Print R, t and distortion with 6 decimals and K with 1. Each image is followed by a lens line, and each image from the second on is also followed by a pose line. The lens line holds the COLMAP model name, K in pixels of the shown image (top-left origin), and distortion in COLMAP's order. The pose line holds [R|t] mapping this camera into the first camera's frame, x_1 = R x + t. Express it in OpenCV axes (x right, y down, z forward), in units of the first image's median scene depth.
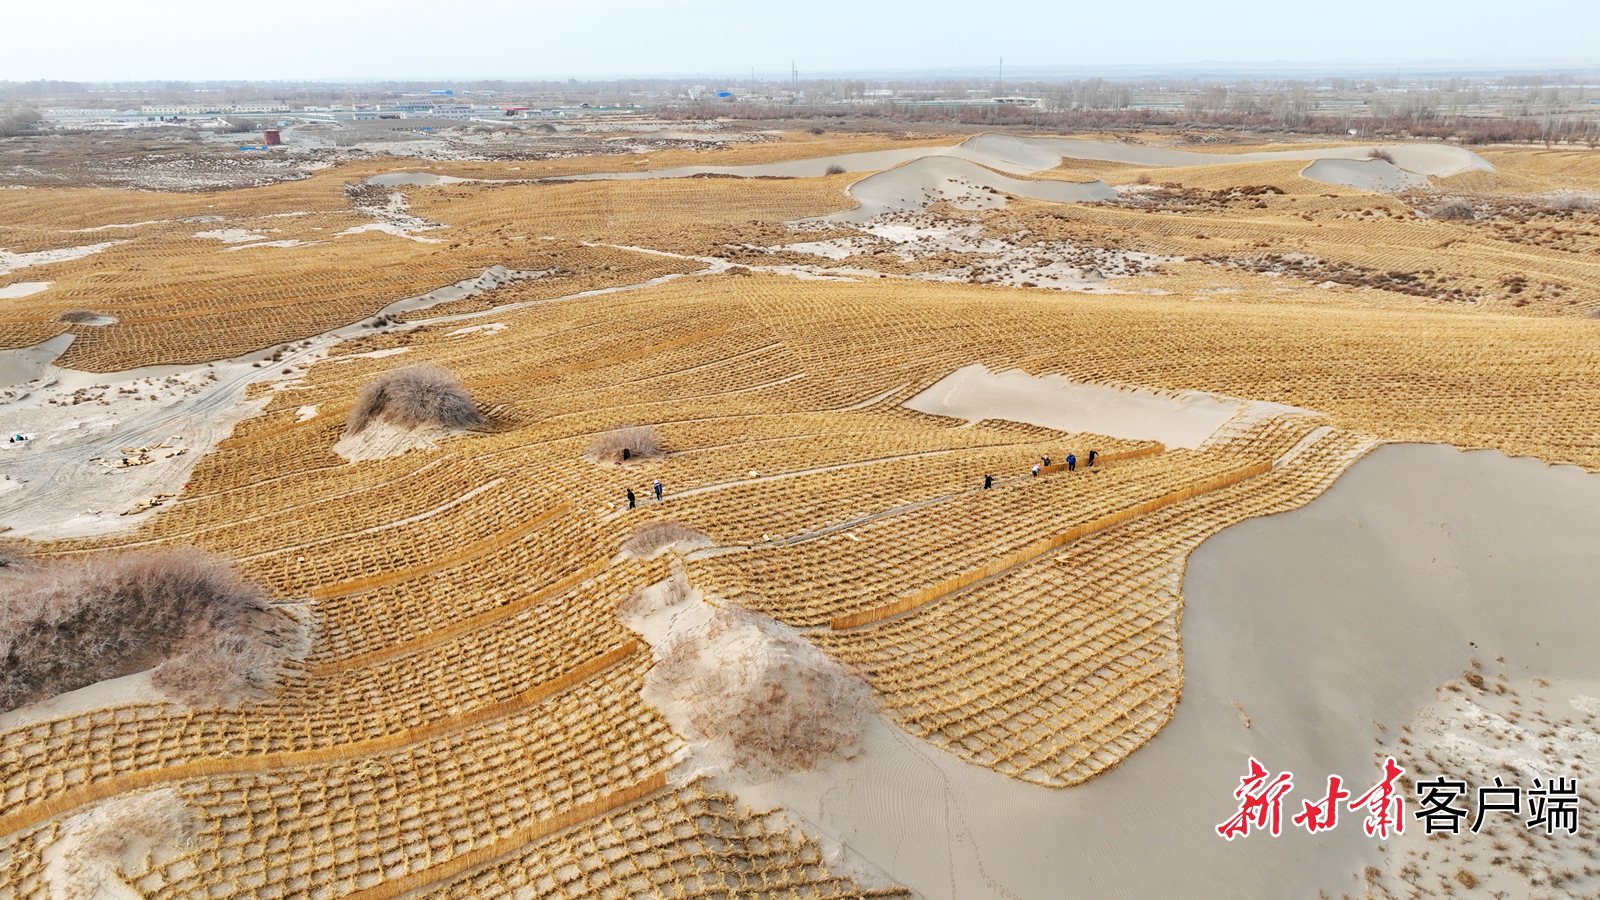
lens RADIAL K [[1131.6, 0, 803.0], [0, 1131.6, 452.5], [0, 0, 1]] dist [-0.000783, 0.009006]
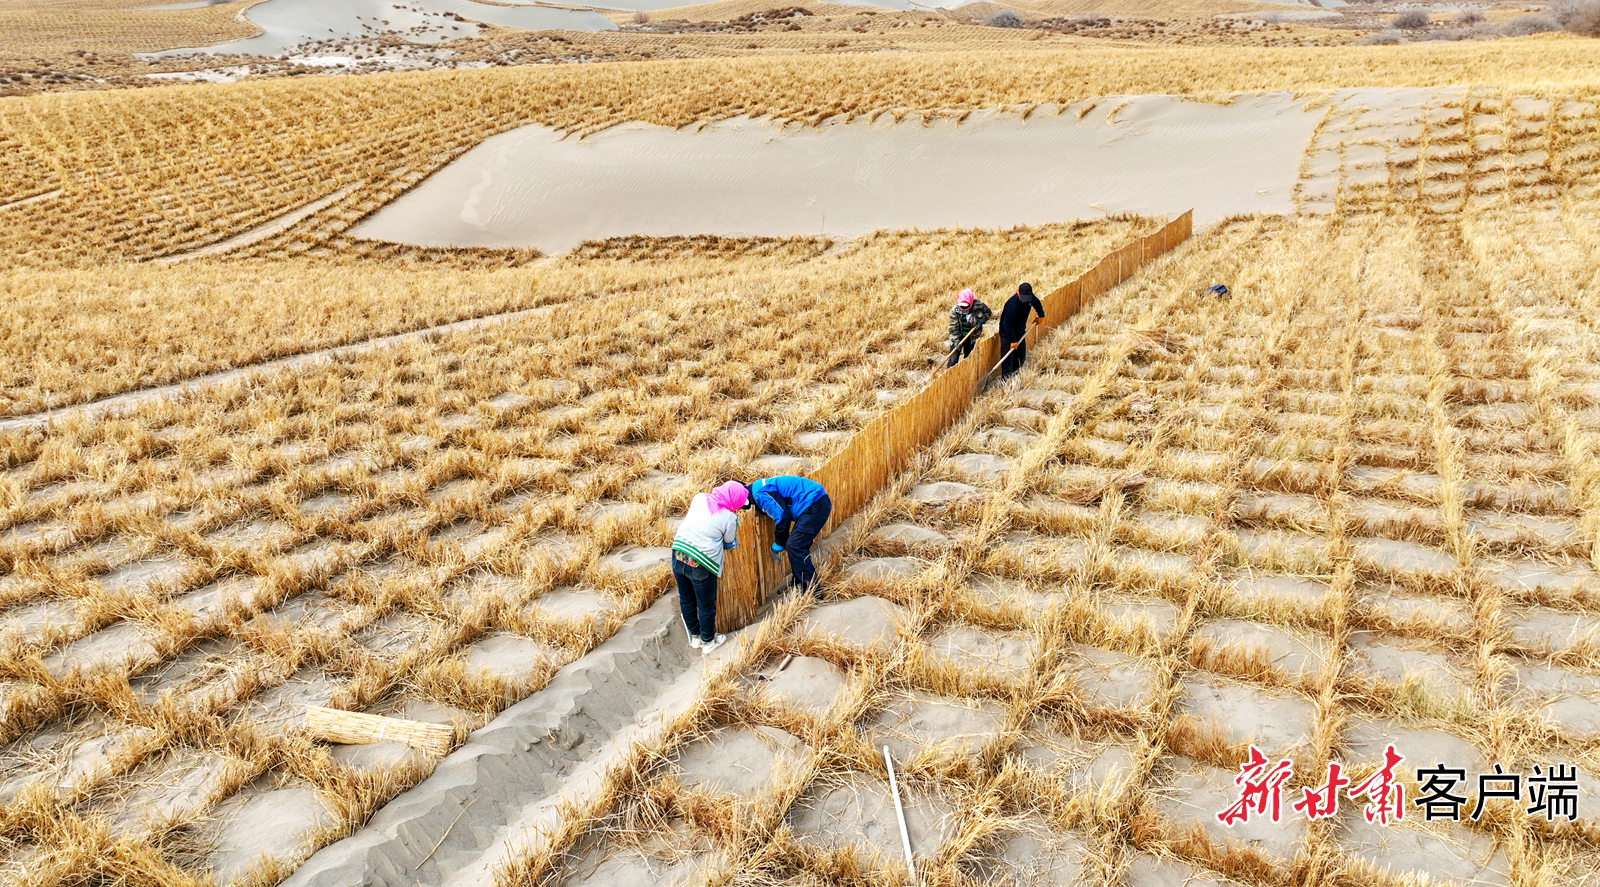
lens RADIAL K [[1140.2, 0, 800.3], [0, 1140.2, 436.6], [0, 0, 1]] dist [0.002212, 0.001985]
pose [[0.899478, -0.160443, 0.406444, 0.059255], [0.136446, 0.986770, 0.087565, 0.010470], [-0.415116, -0.023305, 0.909470, 0.609663]]
